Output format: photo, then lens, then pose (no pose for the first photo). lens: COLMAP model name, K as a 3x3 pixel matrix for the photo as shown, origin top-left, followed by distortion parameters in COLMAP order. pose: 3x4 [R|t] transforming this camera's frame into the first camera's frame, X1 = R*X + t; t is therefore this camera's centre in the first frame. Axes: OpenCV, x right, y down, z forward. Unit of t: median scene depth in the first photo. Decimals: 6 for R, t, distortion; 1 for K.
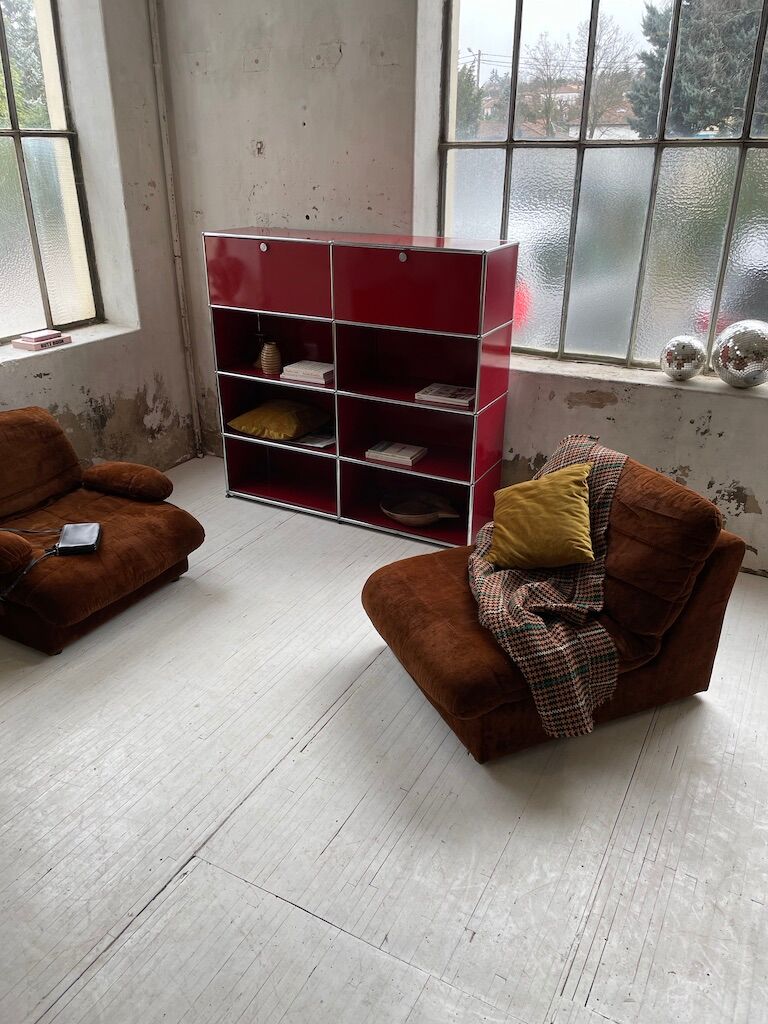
lens RADIAL K [[772.1, 0, 383.5], [0, 772.1, 505.7], [0, 0, 1]] dist [0.083377, -0.113736]
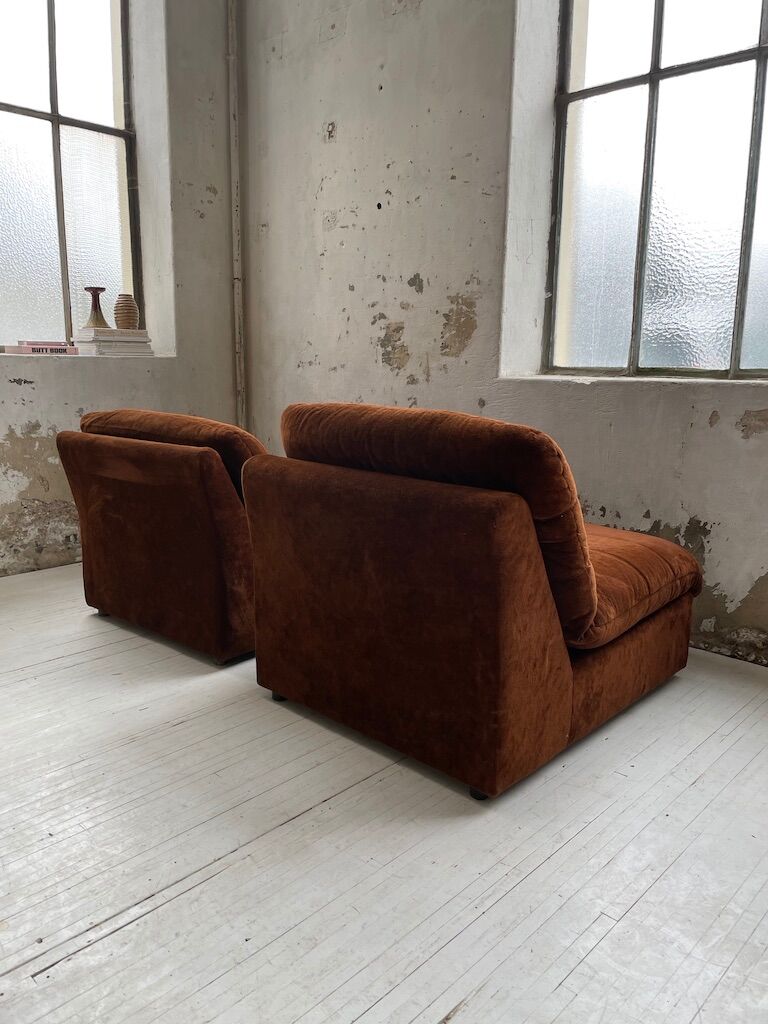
lens RADIAL K [[772.9, 0, 388.8], [0, 772.9, 503.4], [0, 0, 1]] dist [0.085685, -0.115881]
pose [[0.968442, 0.055799, -0.242913, 0.116305], [-0.112451, 0.967602, -0.226054, 0.086131], [0.222430, 0.246236, 0.943341, 0.359117]]
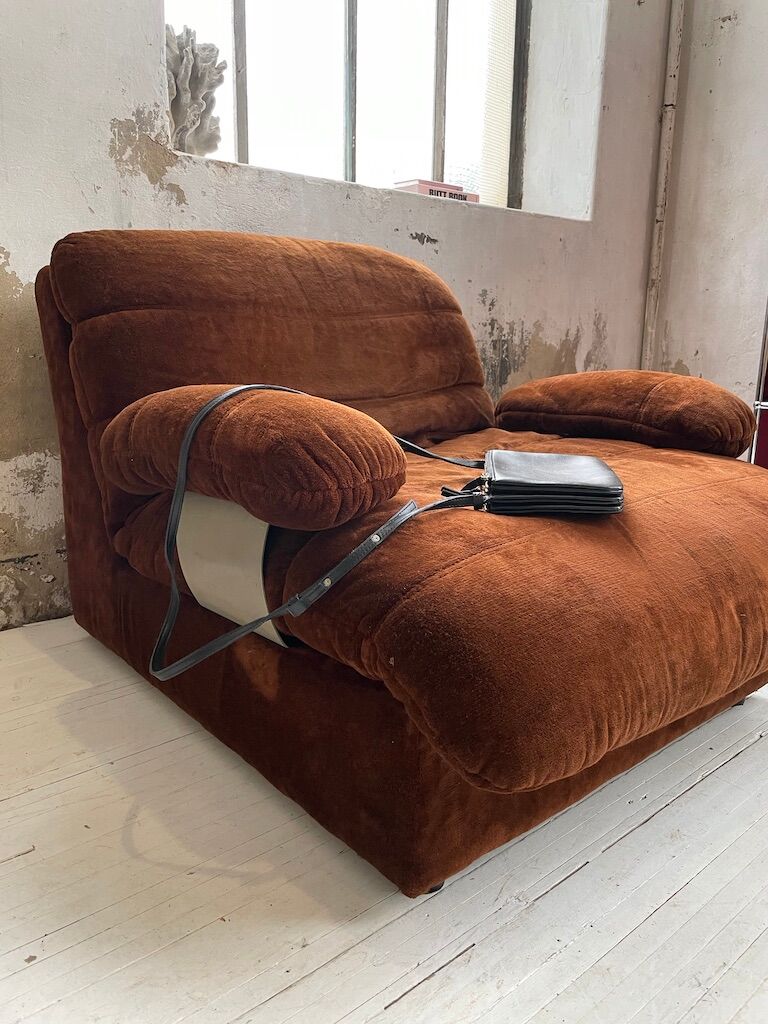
lens RADIAL K [[778.2, 0, 384.5], [0, 778.2, 505.1], [0, 0, 1]] dist [0.075129, -0.101833]
pose [[0.937158, 0.090894, -0.336858, -0.270122], [-0.157774, 0.971520, -0.176793, 0.087187], [0.311195, 0.218831, 0.924809, 0.554191]]
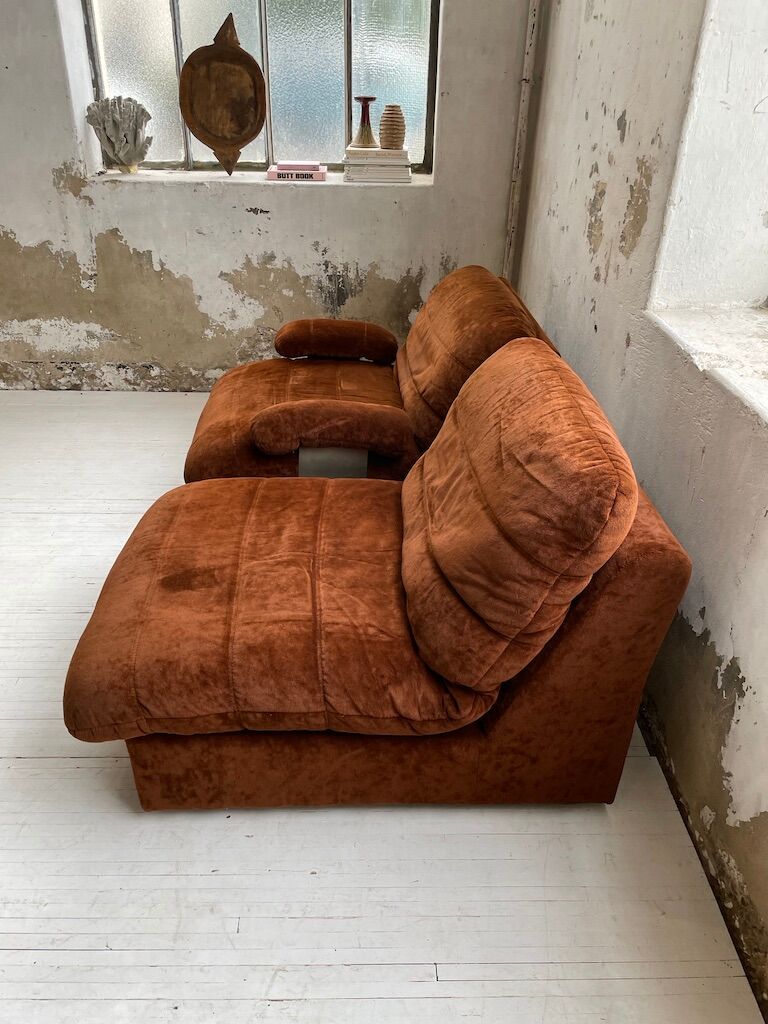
lens RADIAL K [[773.2, 0, 387.3], [0, 773.2, 513.6], [0, 0, 1]] dist [0.080751, -0.109940]
pose [[0.497688, 0.448532, -0.742378, 0.351737], [-0.373605, 0.883296, 0.283208, -0.164922], [0.782768, 0.136407, 0.607180, 0.643731]]
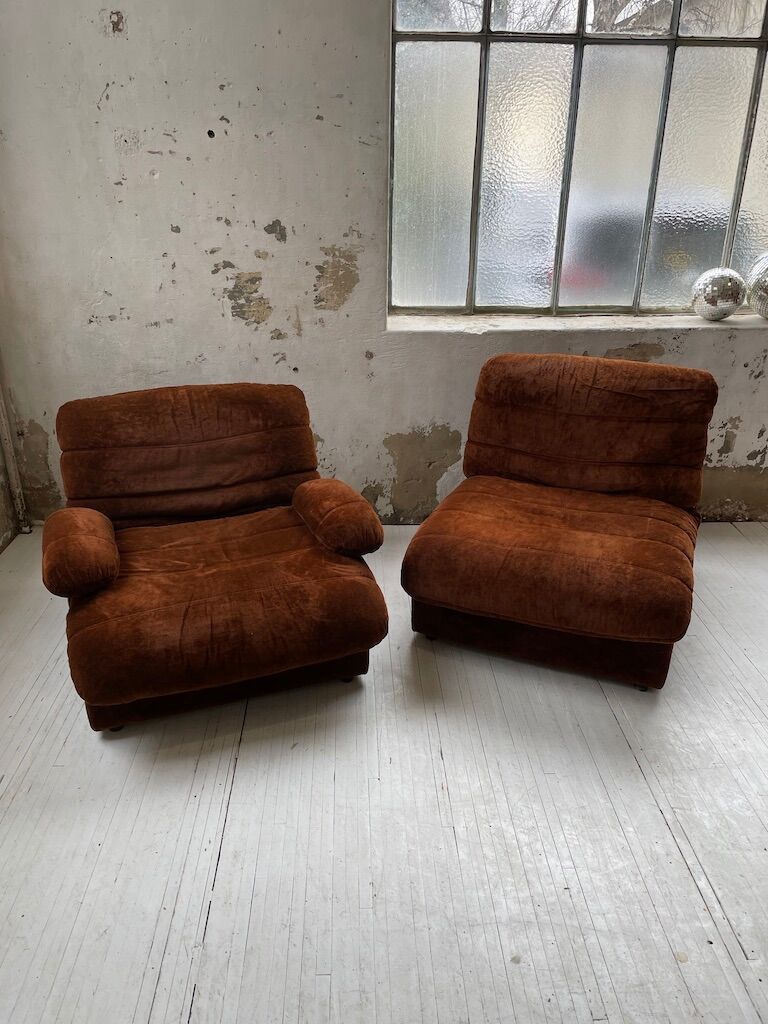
lens RADIAL K [[772.5, 0, 383.3], [0, 772.5, 509.6], [0, 0, 1]] dist [0.078703, -0.104743]
pose [[0.857329, -0.201459, 0.473709, -0.355924], [0.202693, 0.978011, 0.049091, -0.065575], [-0.473183, 0.053930, 0.879312, 0.378155]]
